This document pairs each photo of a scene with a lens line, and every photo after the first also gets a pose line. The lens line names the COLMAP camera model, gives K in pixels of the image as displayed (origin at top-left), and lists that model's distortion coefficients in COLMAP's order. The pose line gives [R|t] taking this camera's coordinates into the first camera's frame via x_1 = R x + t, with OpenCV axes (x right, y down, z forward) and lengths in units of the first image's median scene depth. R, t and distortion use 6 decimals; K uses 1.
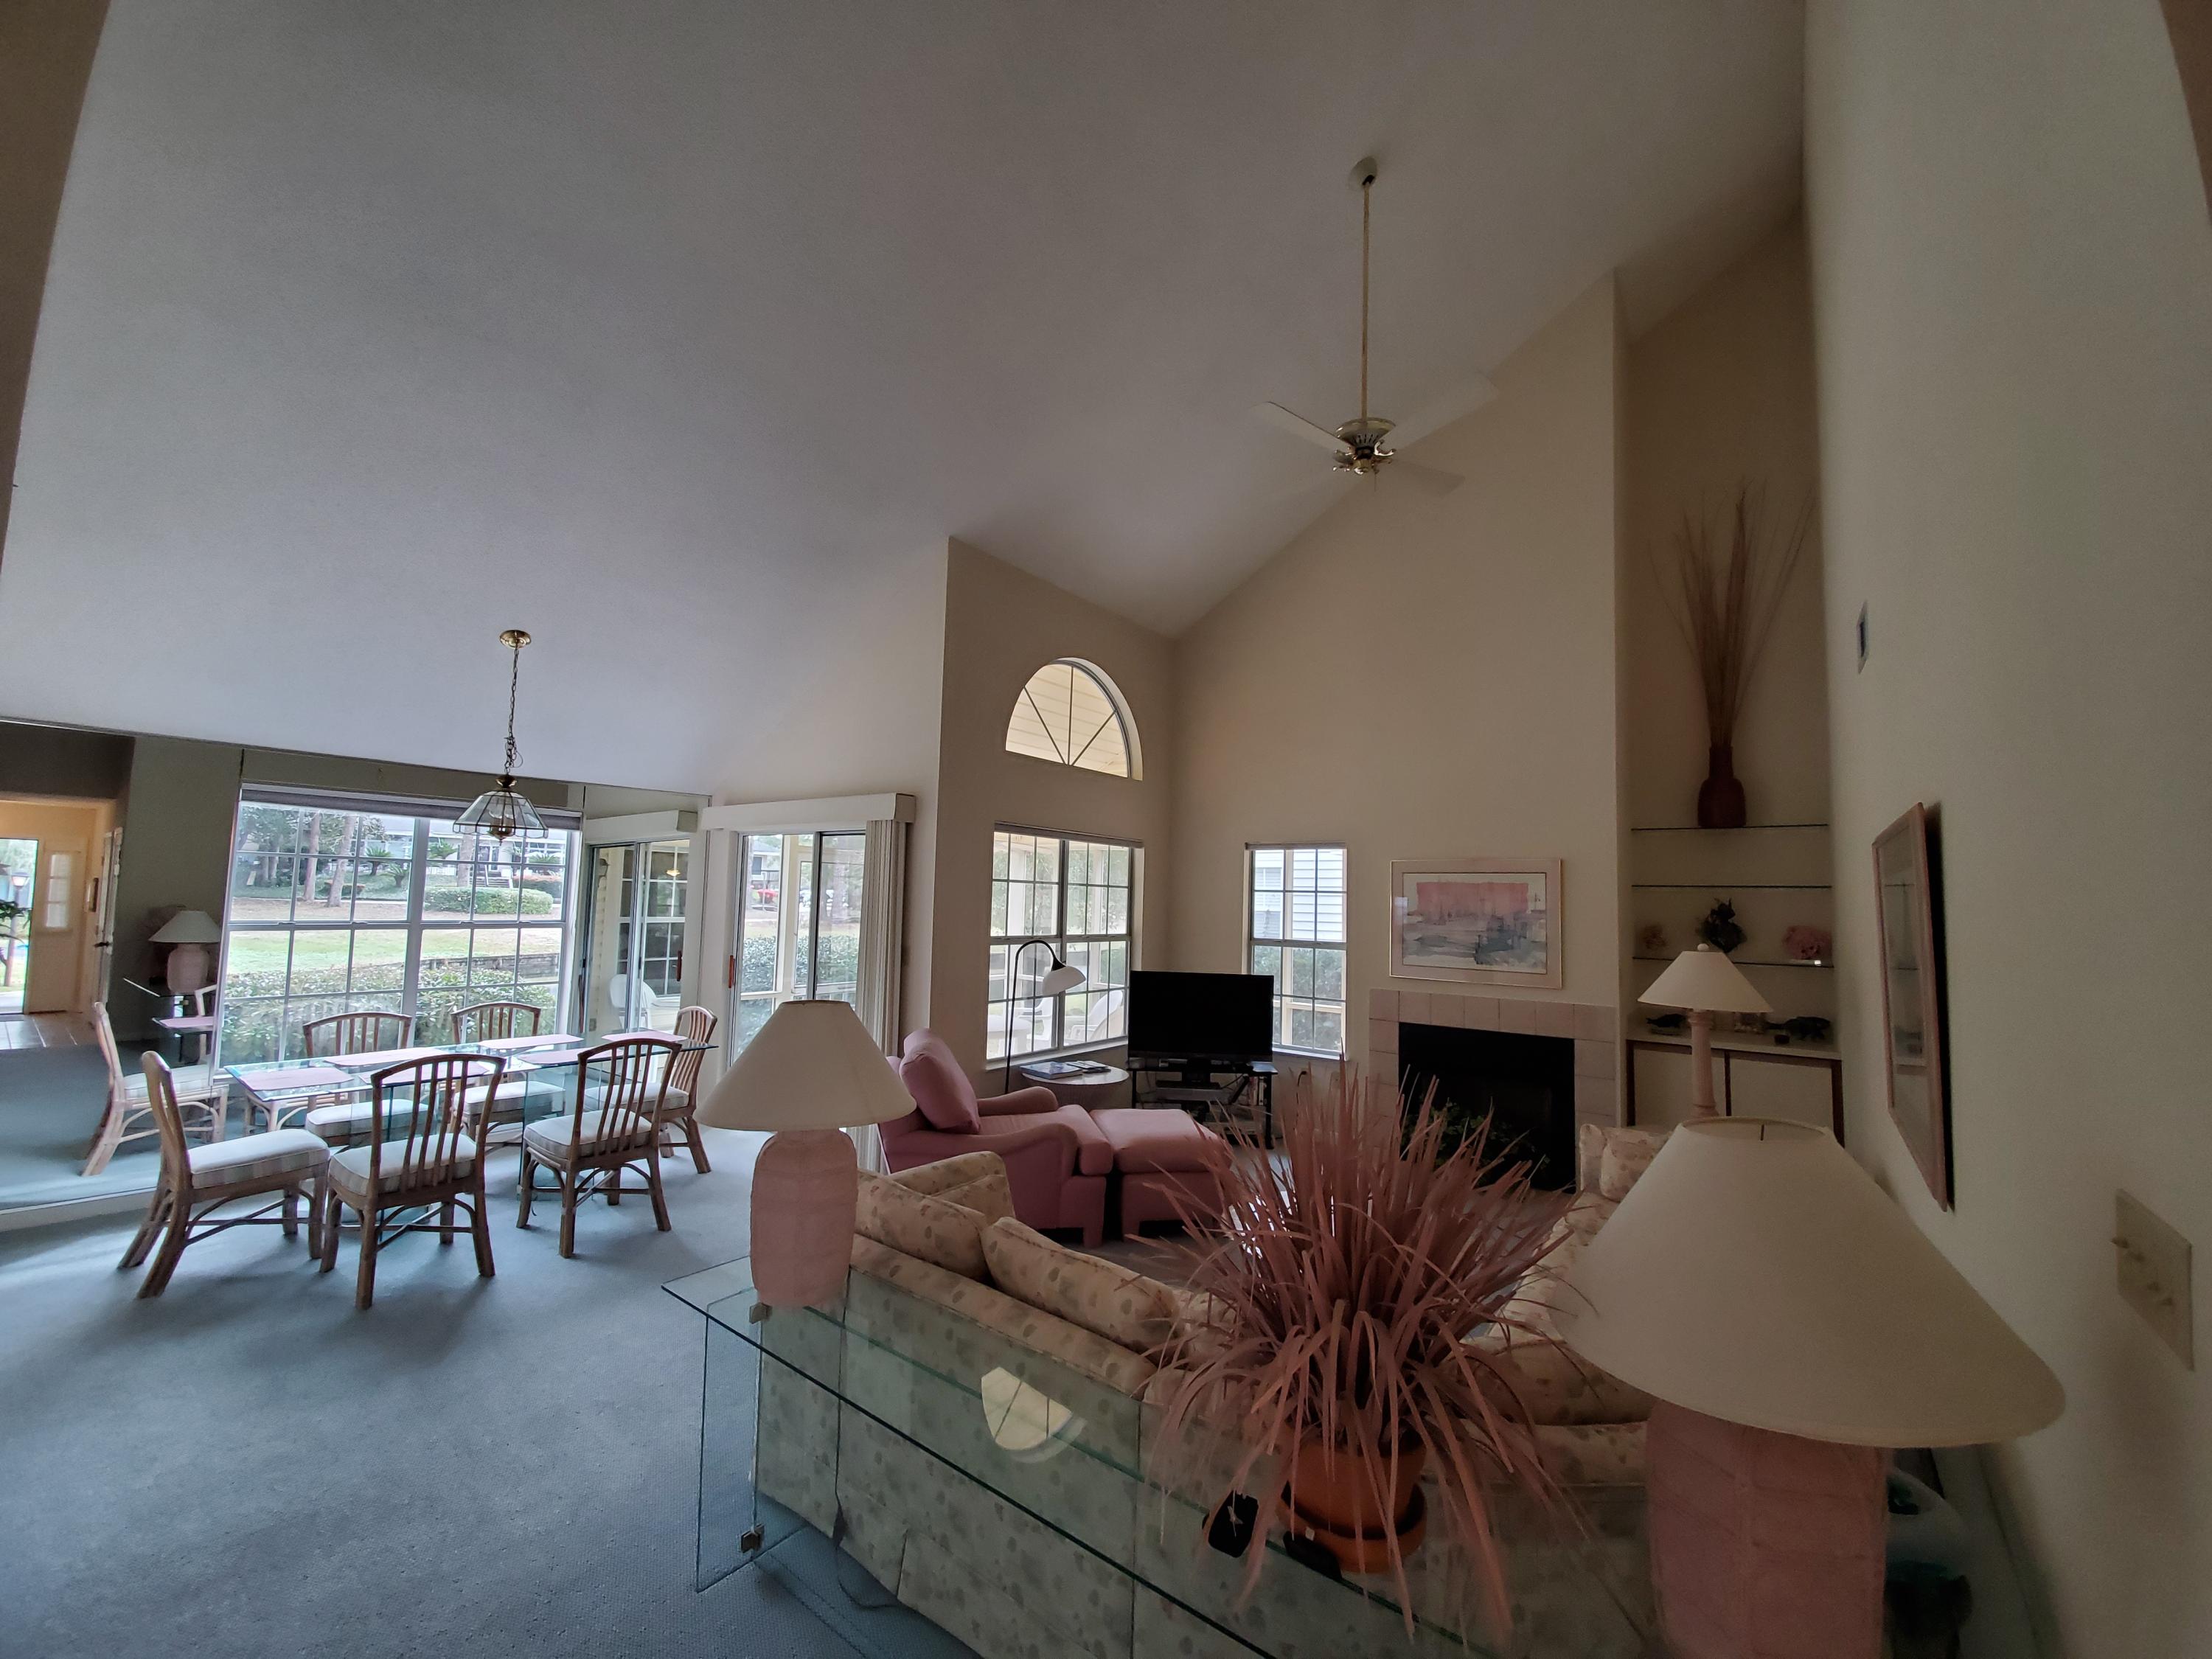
lens RADIAL K [[876.5, 0, 1111.7], [0, 876.5, 833.5], [0, 0, 1]] dist [0.014108, -0.015218]
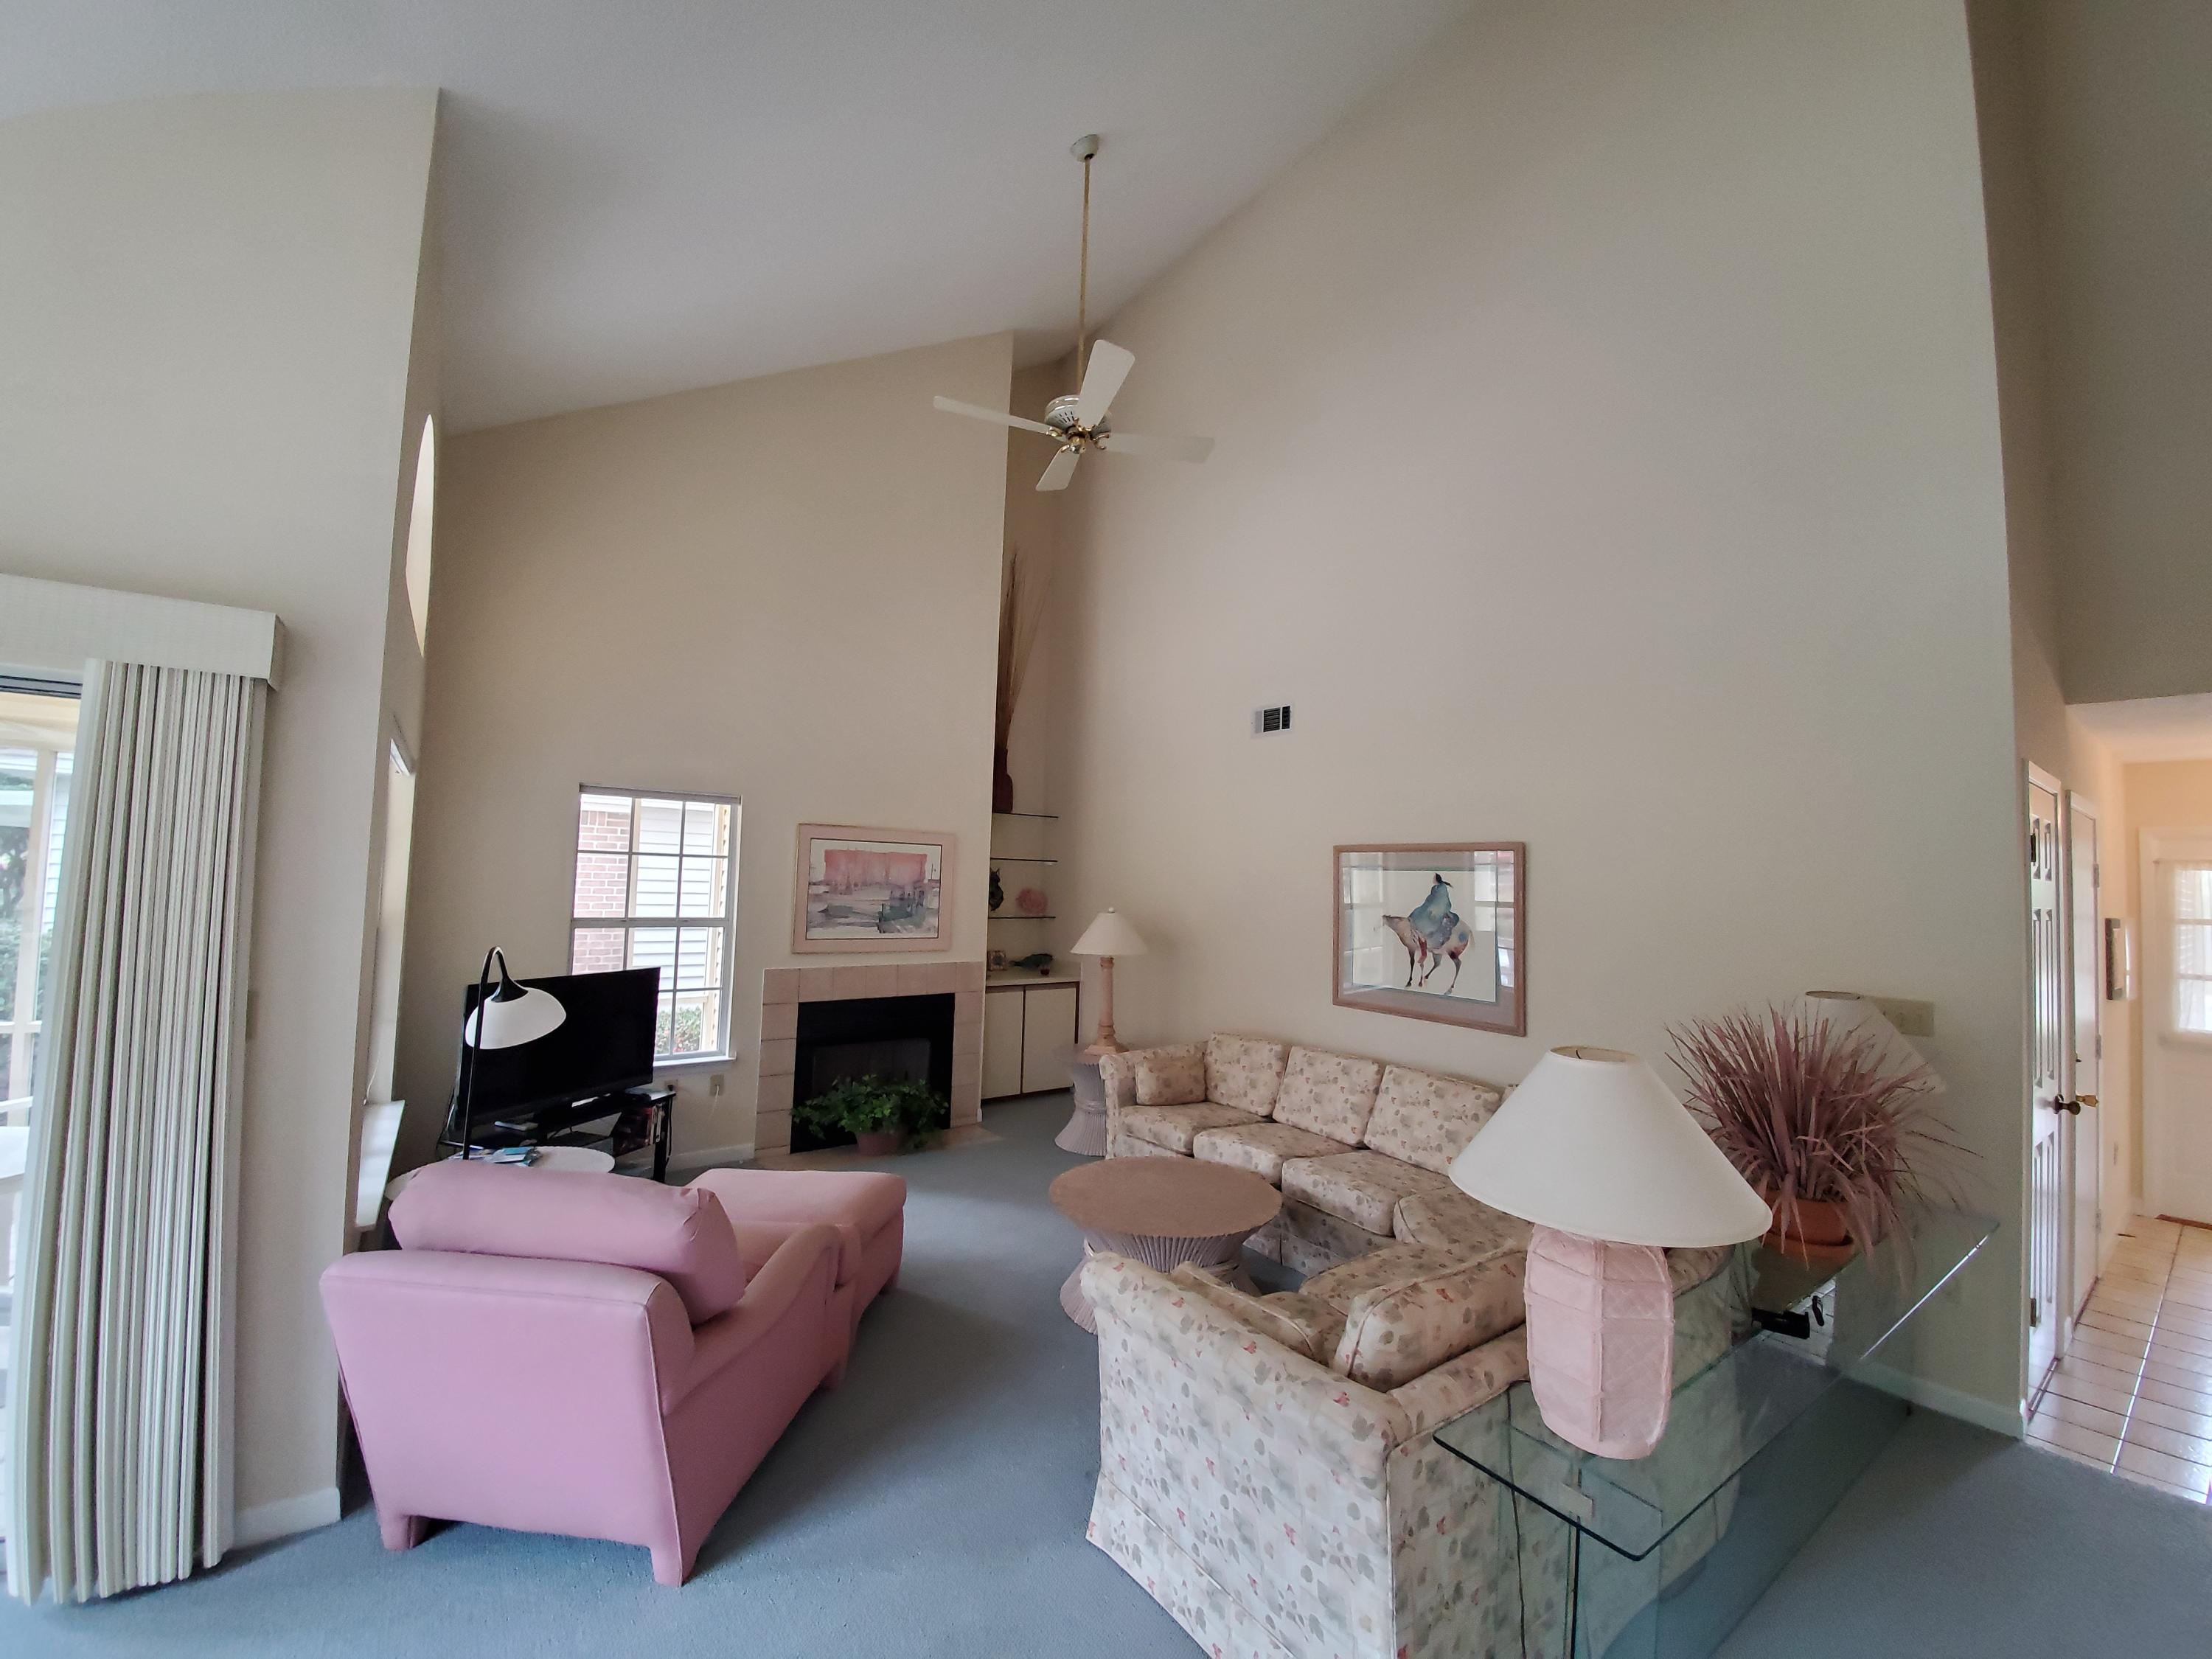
lens RADIAL K [[876.5, 0, 1111.7], [0, 876.5, 833.5], [0, 0, 1]] dist [0.014108, -0.015218]
pose [[0.293685, 0.036420, 0.955208, -0.471760], [-0.095818, 0.995363, -0.008491, 0.019007], [-0.951088, -0.089032, 0.295813, 0.465515]]
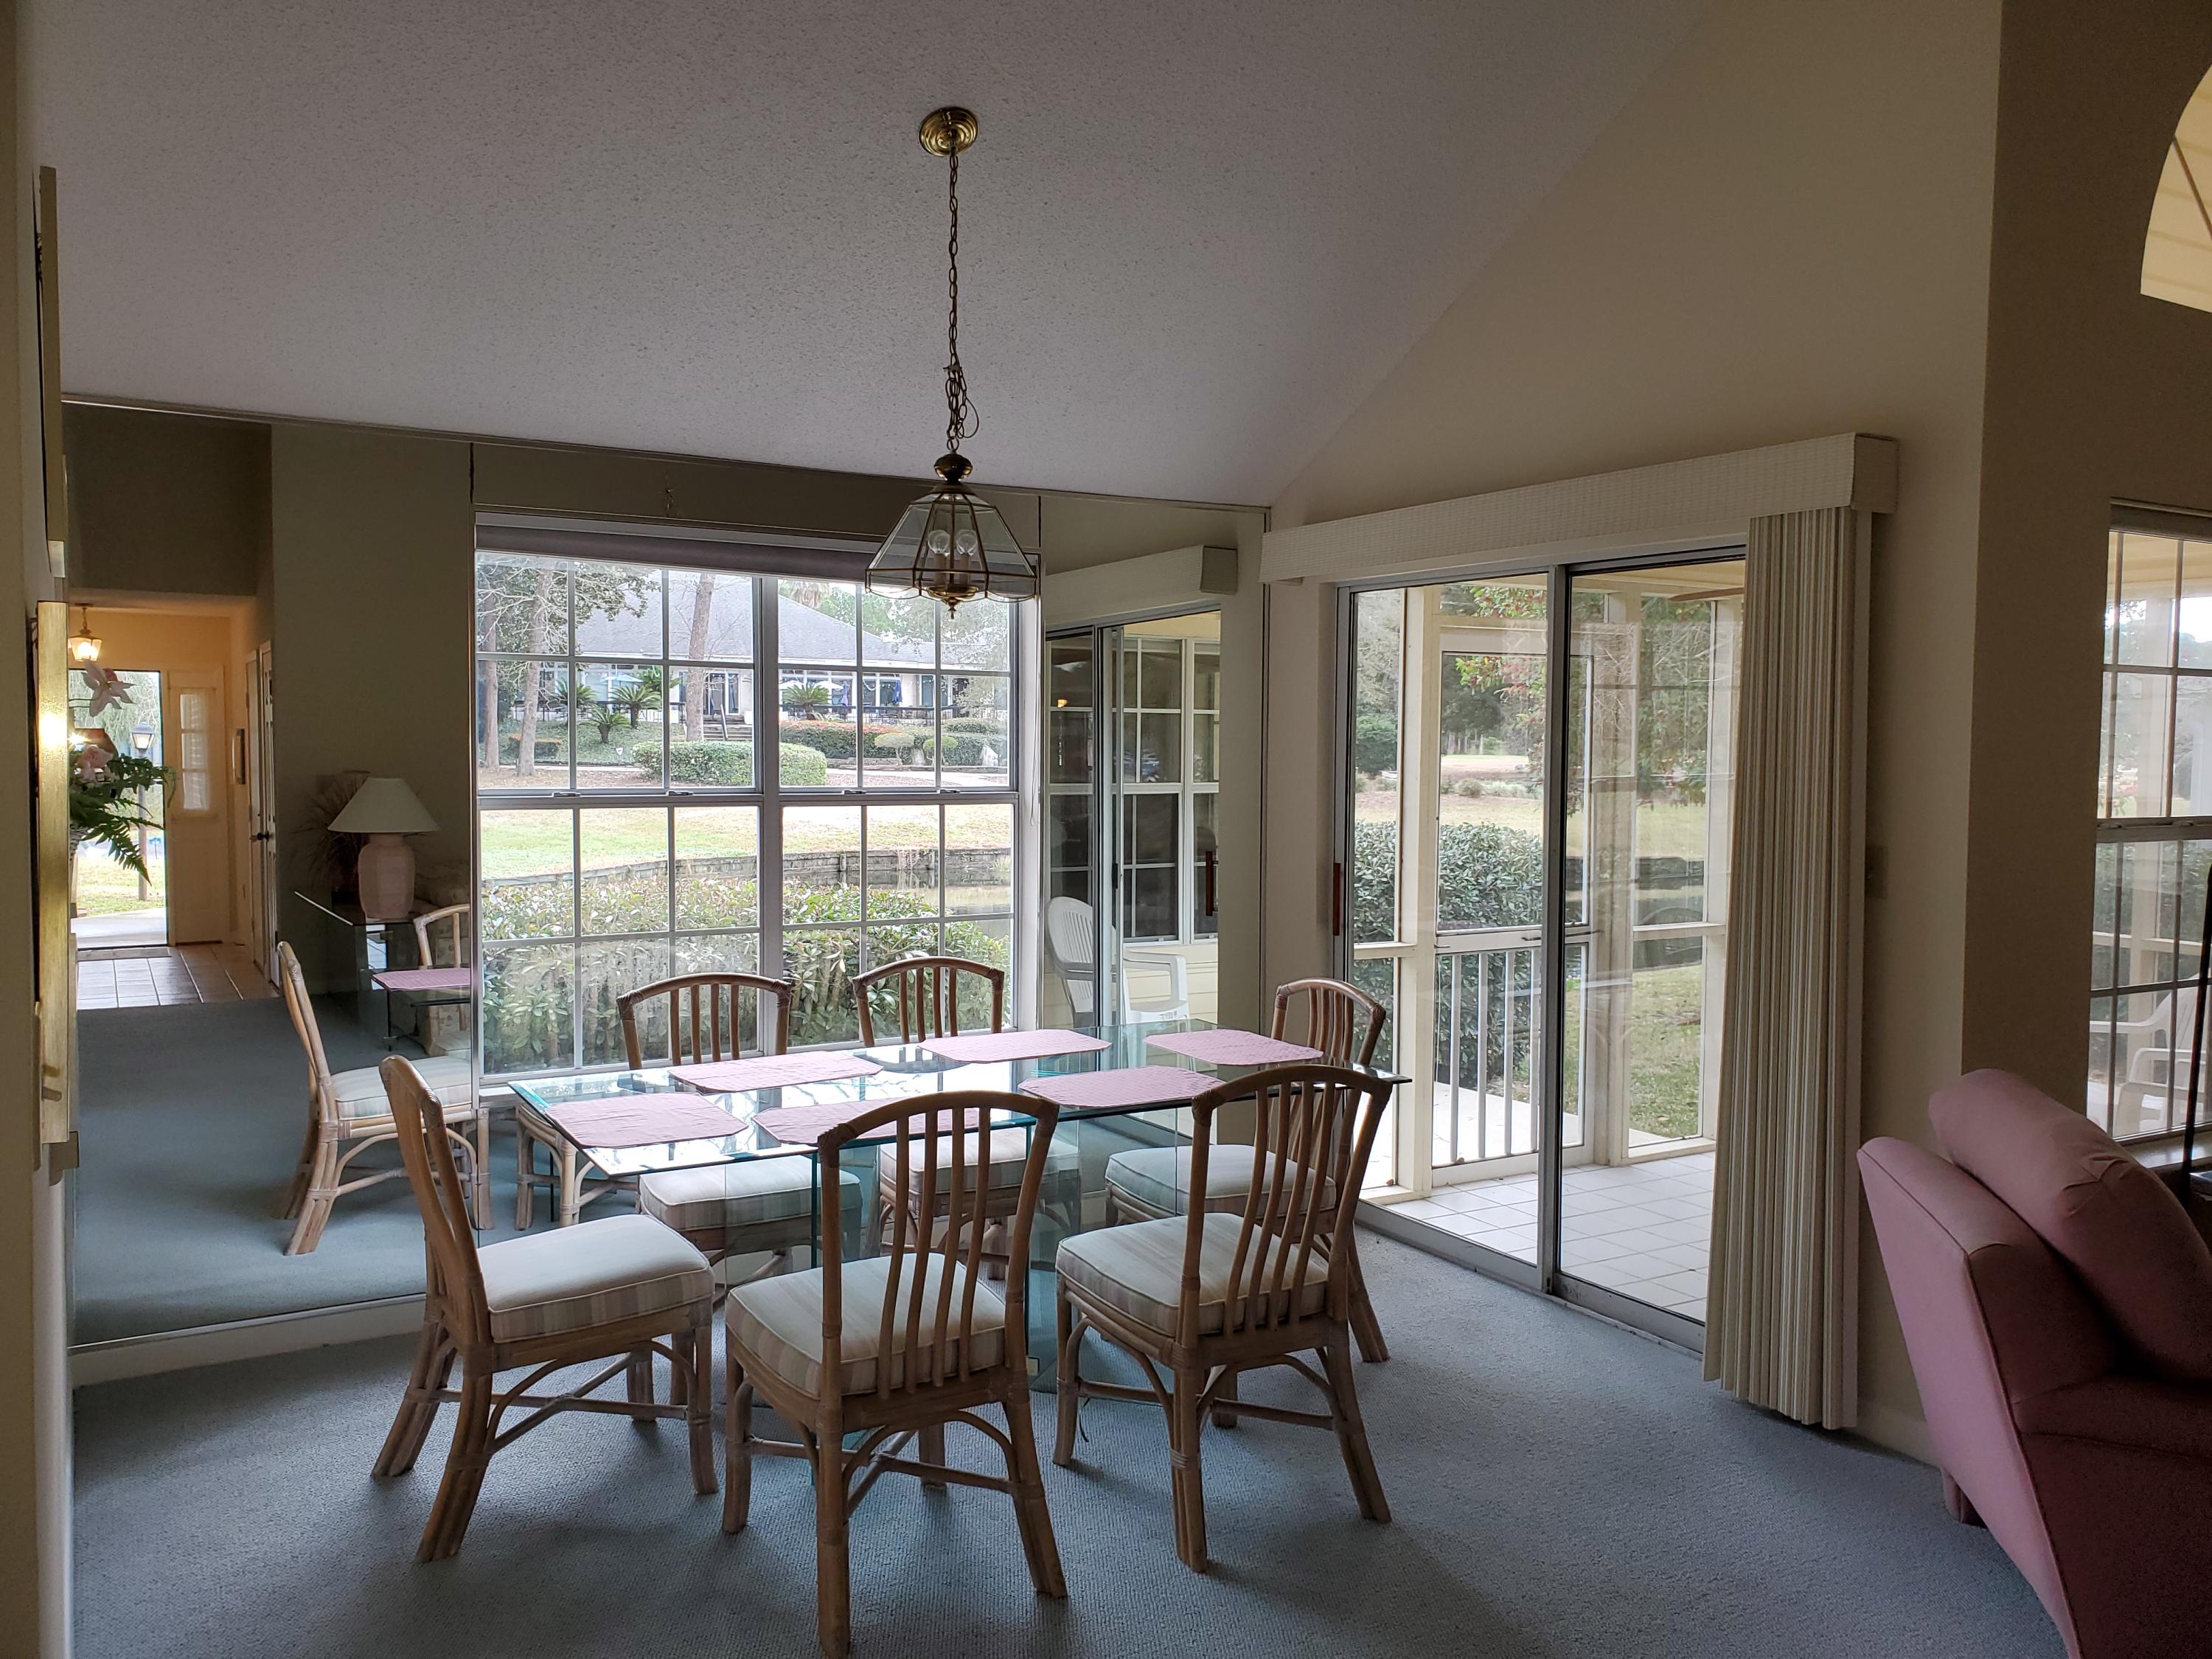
lens RADIAL K [[1713.3, 0, 1108.0], [0, 1713.3, 833.9], [0, 0, 1]] dist [0.087696, -0.171386]
pose [[0.923492, 0.003161, -0.383604, -0.235486], [0.043607, 0.992619, 0.113159, 0.022756], [0.381131, -0.121229, 0.916539, 0.179500]]
